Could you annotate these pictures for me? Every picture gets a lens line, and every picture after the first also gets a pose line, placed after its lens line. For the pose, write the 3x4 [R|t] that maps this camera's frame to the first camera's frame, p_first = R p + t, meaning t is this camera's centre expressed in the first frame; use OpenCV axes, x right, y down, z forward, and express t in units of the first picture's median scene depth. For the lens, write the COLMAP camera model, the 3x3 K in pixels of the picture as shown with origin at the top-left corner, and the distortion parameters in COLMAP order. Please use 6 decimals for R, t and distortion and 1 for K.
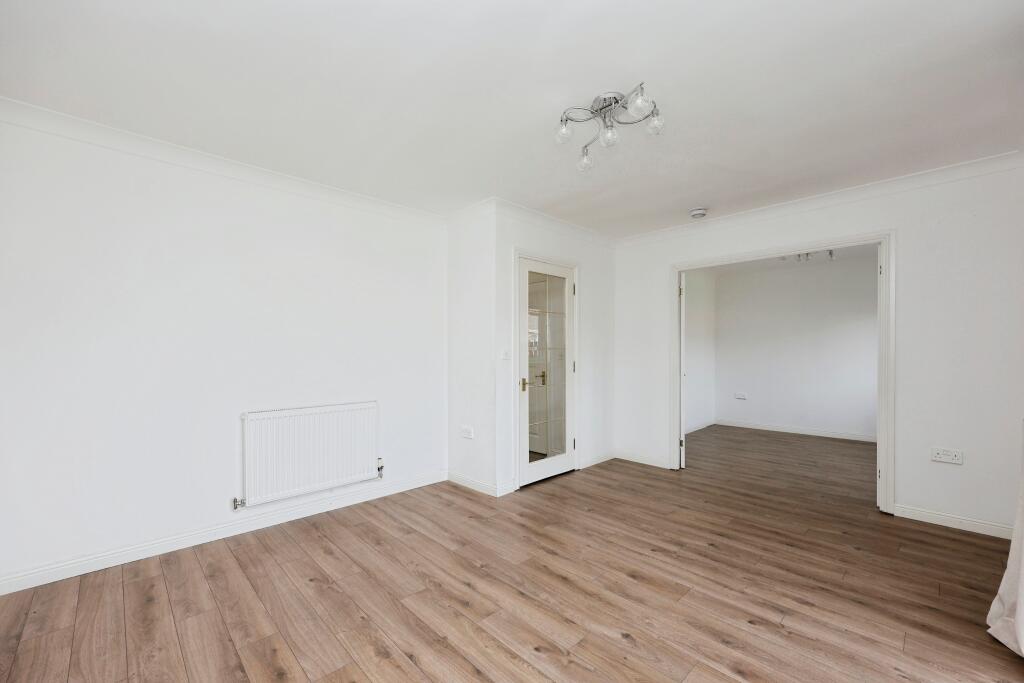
lens RADIAL K [[422.4, 0, 512.8], [0, 422.4, 359.8], [0, 0, 1]] dist [0.000358, -0.000053]
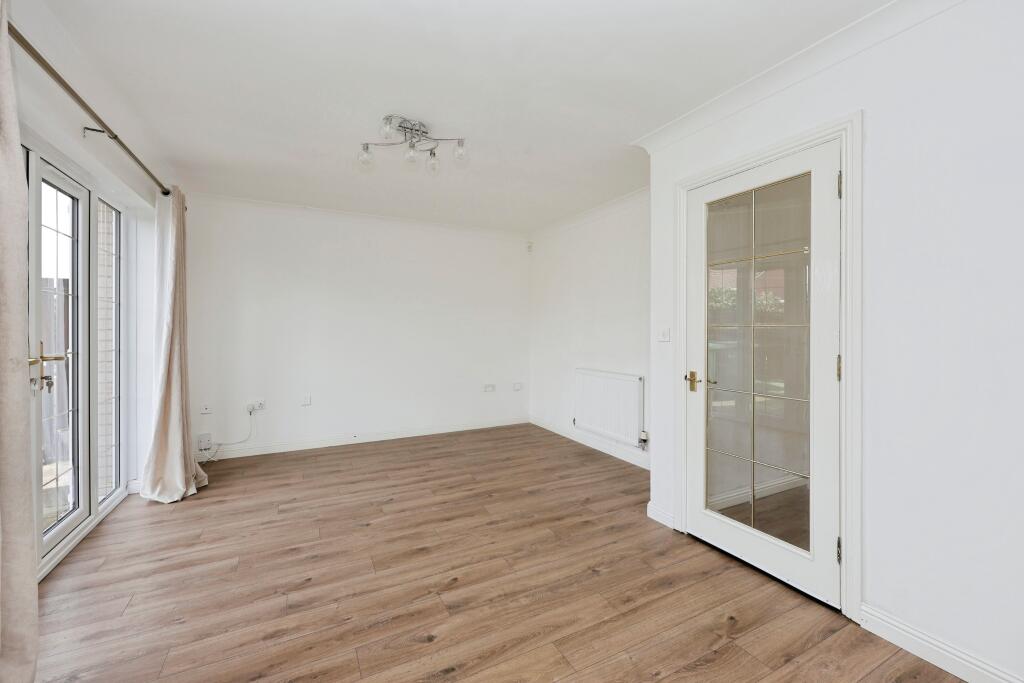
lens RADIAL K [[416.5, 0, 511.3], [0, 416.5, 334.3], [0, 0, 1]] dist [-0.000216, 0.000032]
pose [[-0.294245, 0.011475, -0.955661, 1.168047], [-0.016106, 0.999726, 0.016963, -0.033970], [0.955594, 0.020383, -0.293979, 1.470207]]
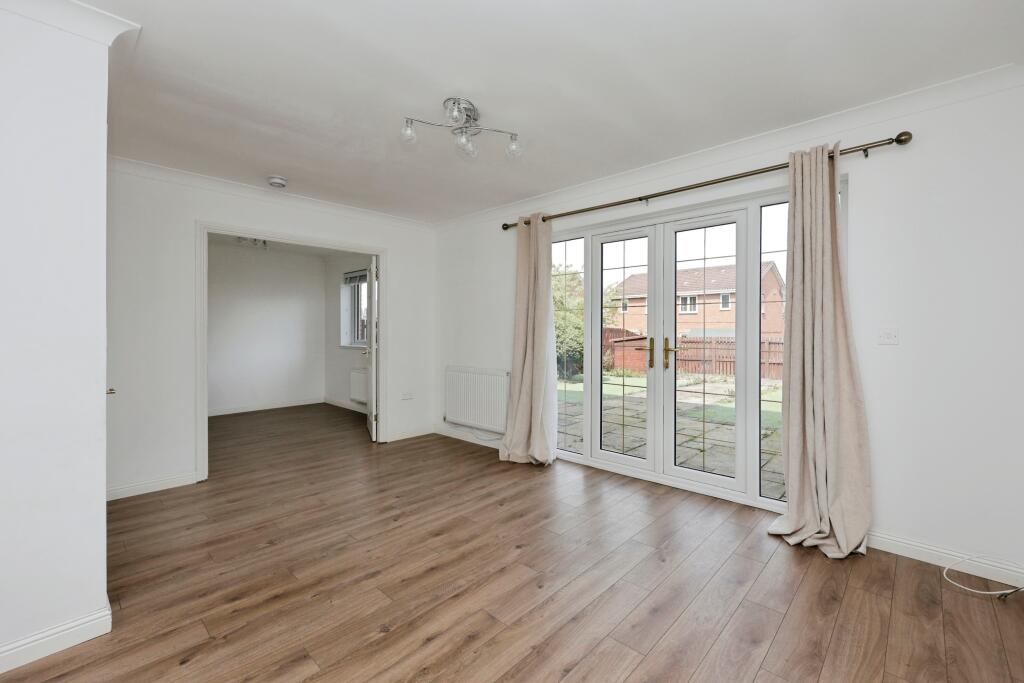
lens RADIAL K [[429.0, 0, 512.0], [0, 429.0, 341.5], [0, 0, 1]] dist [-0.000475, 0.000088]
pose [[-0.043678, -0.022129, 0.998801, -0.820894], [0.022014, 0.999491, 0.023107, -0.015136], [-0.998803, 0.022997, -0.043168, 0.826826]]
